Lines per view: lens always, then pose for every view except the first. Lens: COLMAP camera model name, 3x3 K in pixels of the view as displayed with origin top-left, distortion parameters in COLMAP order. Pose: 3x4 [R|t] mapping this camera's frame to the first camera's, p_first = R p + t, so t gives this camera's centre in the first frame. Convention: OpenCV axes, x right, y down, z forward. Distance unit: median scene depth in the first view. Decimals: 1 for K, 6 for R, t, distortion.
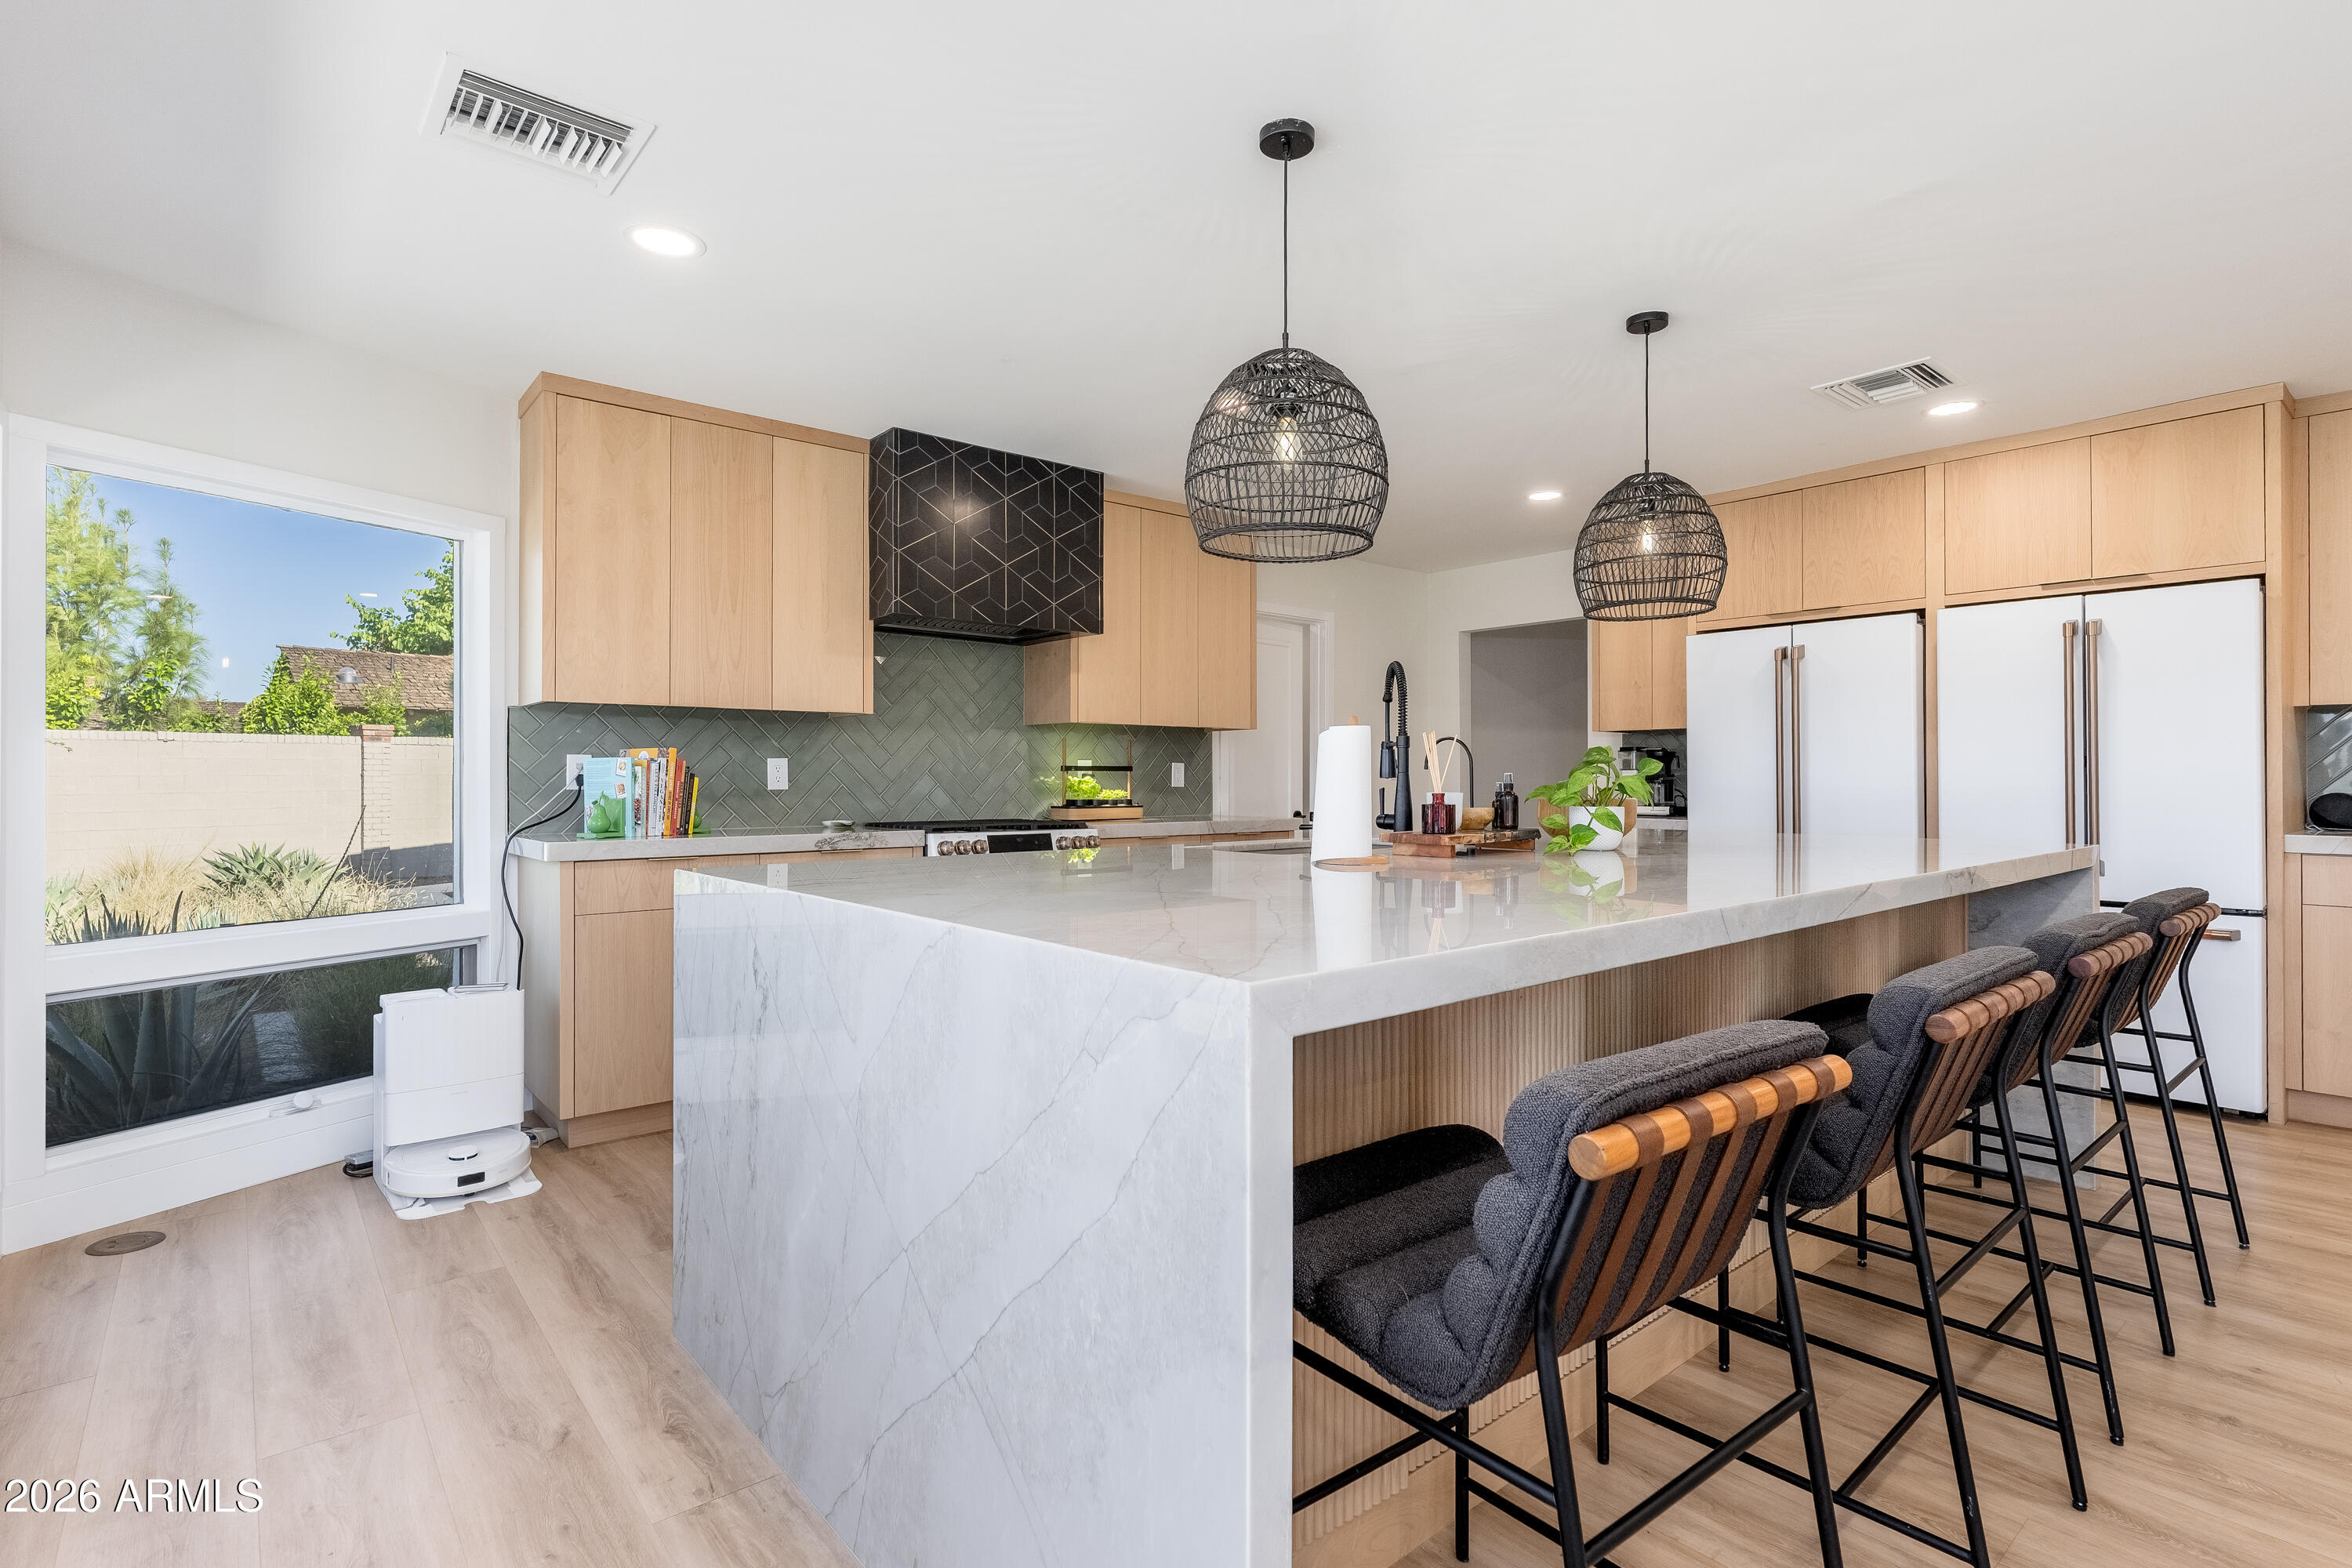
lens RADIAL K [[1116.4, 0, 1174.7], [0, 1116.4, 776.1], [0, 0, 1]] dist [-0.006776, -0.000753]
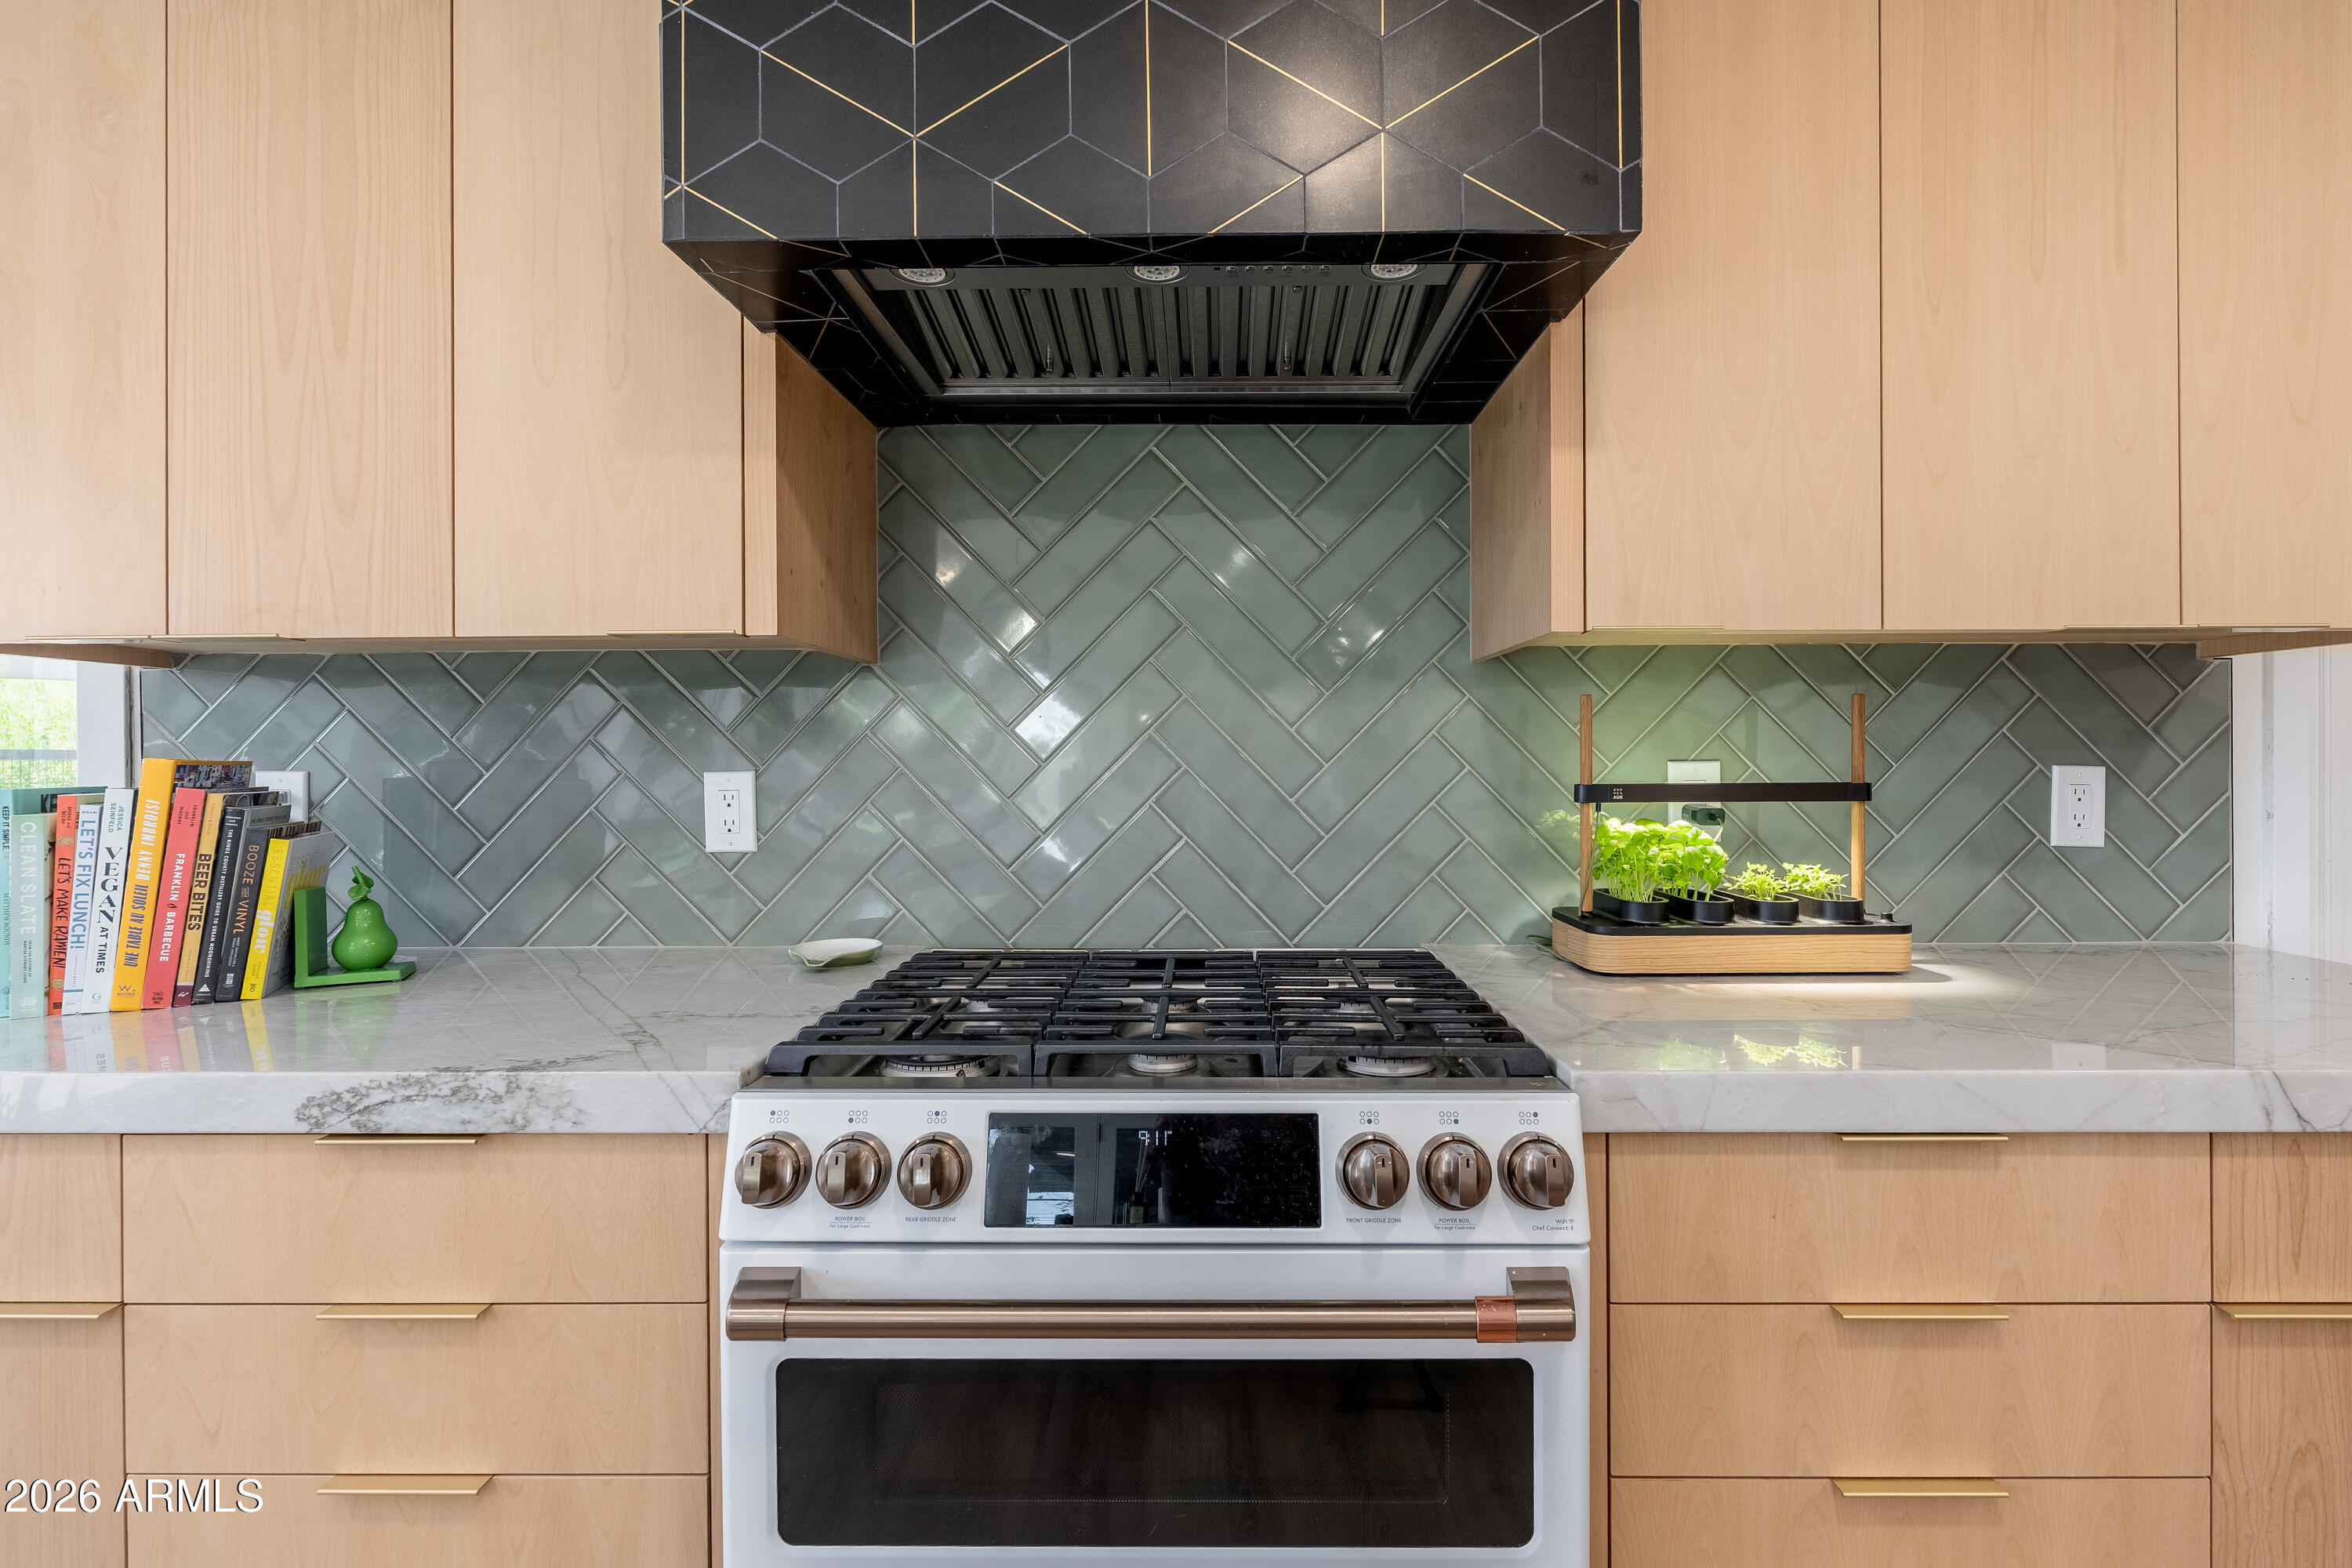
lens RADIAL K [[1030.8, 0, 1180.9], [0, 1030.8, 769.7], [0, 0, 1]] dist [0.000858, 0.000092]
pose [[0.752853, -0.003952, -0.658177, 0.004161], [0.005736, 0.999983, 0.000557, -0.013989], [0.658164, -0.004195, 0.752863, 0.701240]]
